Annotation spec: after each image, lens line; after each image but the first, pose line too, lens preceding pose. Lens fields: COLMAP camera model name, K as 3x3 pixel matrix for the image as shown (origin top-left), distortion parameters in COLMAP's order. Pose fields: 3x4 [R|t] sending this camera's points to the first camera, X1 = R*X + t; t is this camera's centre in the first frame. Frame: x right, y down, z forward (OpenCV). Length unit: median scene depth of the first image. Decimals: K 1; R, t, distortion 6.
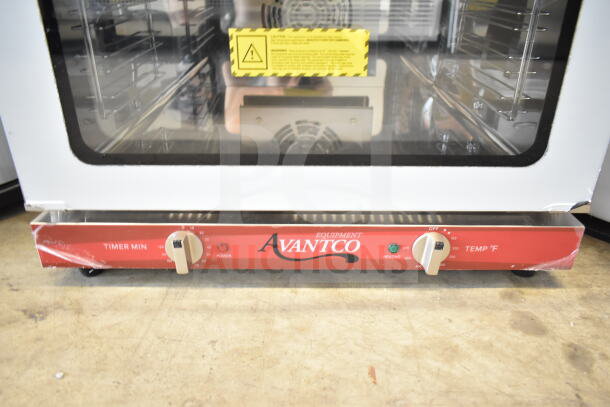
lens RADIAL K [[466.4, 0, 306.0], [0, 466.4, 199.8], [0, 0, 1]] dist [-0.040698, -0.001070]
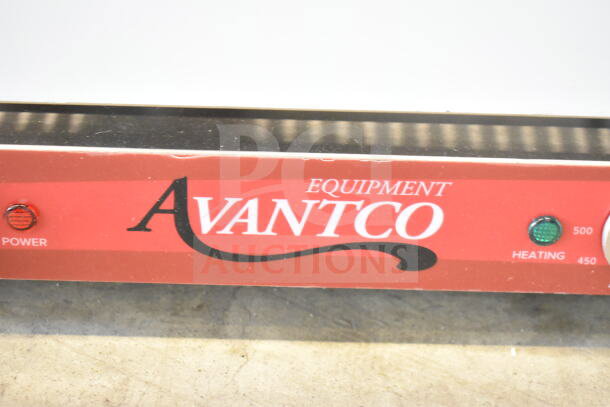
lens RADIAL K [[1051.9, 0, 304.9], [0, 1051.9, 202.7], [0, 0, 1]] dist [-0.047286, 0.000000]
pose [[0.999758, 0.021976, 0.000200, 0.019697], [-0.021870, 0.993955, 0.107588, 0.009405], [0.002166, -0.107566, 0.994196, 0.273207]]
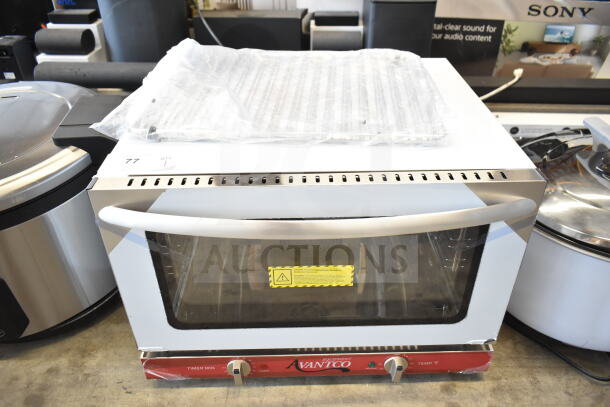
lens RADIAL K [[466.4, 0, 305.5], [0, 466.4, 204.1], [0, 0, 1]] dist [-0.040698, -0.001070]
pose [[0.999734, -0.022959, 0.002349, -0.027328], [0.022476, 0.991663, 0.126887, -0.634039], [-0.005242, -0.126800, 0.991914, -0.479988]]
